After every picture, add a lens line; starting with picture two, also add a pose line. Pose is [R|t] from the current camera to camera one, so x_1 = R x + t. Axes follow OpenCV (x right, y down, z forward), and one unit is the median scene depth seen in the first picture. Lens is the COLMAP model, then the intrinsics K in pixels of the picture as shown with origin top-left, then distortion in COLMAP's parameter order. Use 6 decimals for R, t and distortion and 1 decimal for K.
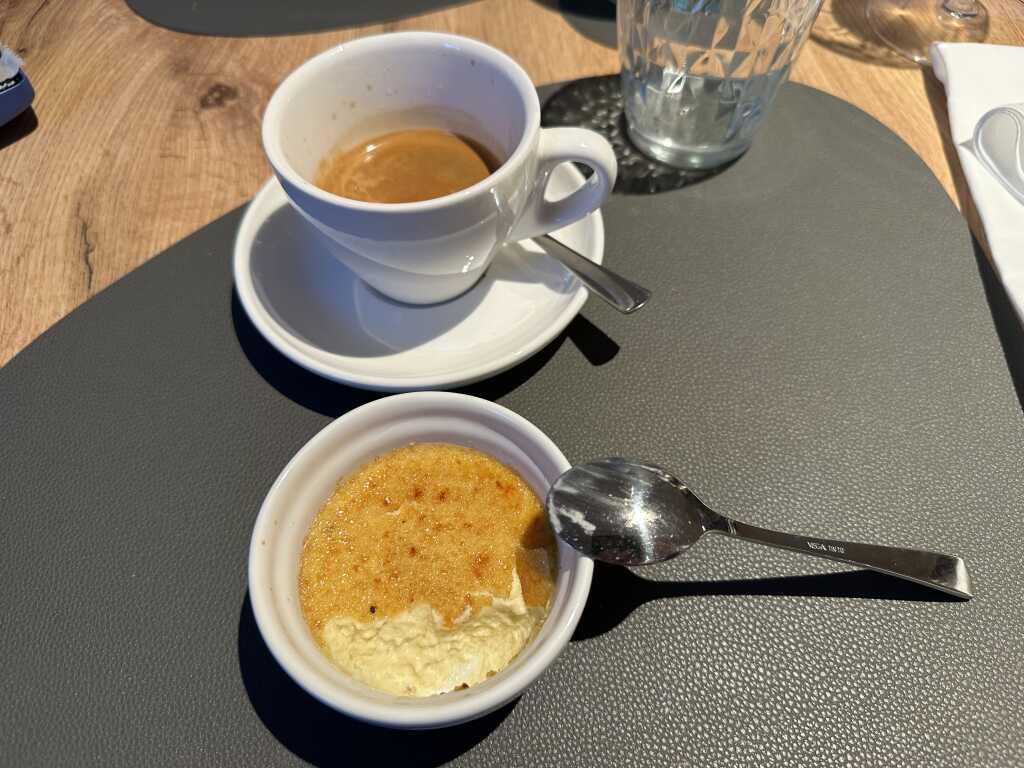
lens RADIAL K [[722.4, 0, 512.0], [0, 722.4, 384.0], [0, 0, 1]] dist [0.023646, -0.059026]
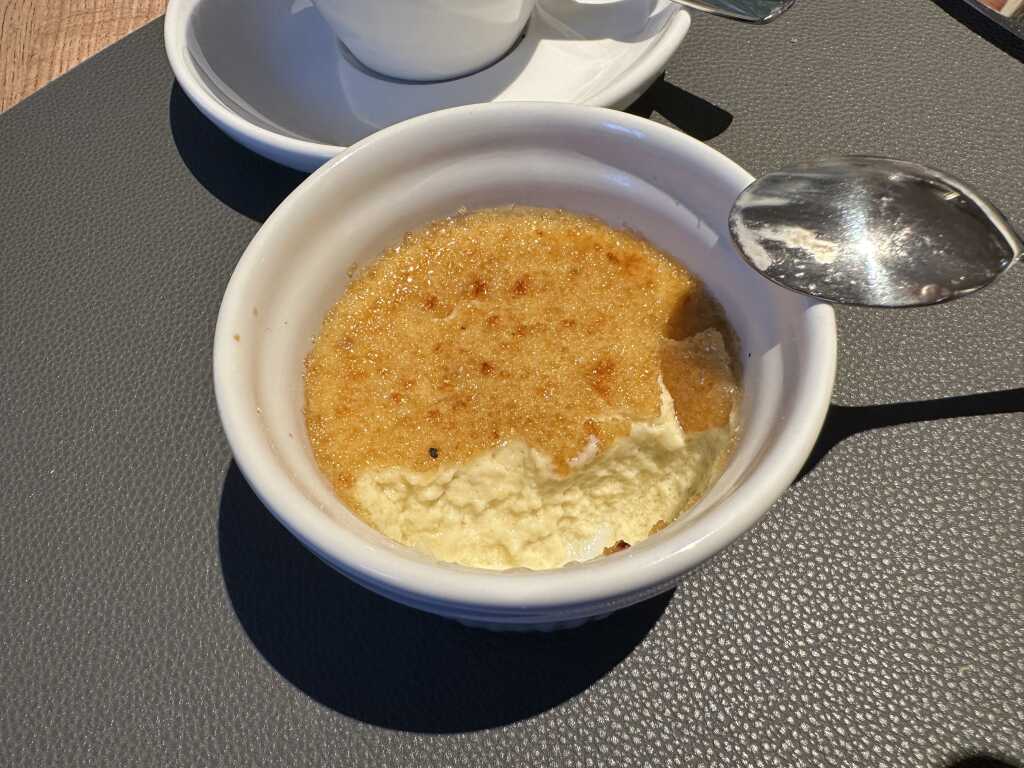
lens RADIAL K [[782.1, 0, 512.0], [0, 782.1, 384.0], [0, 0, 1]] dist [0.007567, 0.009505]
pose [[0.996838, -0.079448, -0.001722, -0.116997], [0.079397, 0.994820, 0.063473, 0.209186], [-0.003330, -0.063409, 0.997982, 0.347030]]
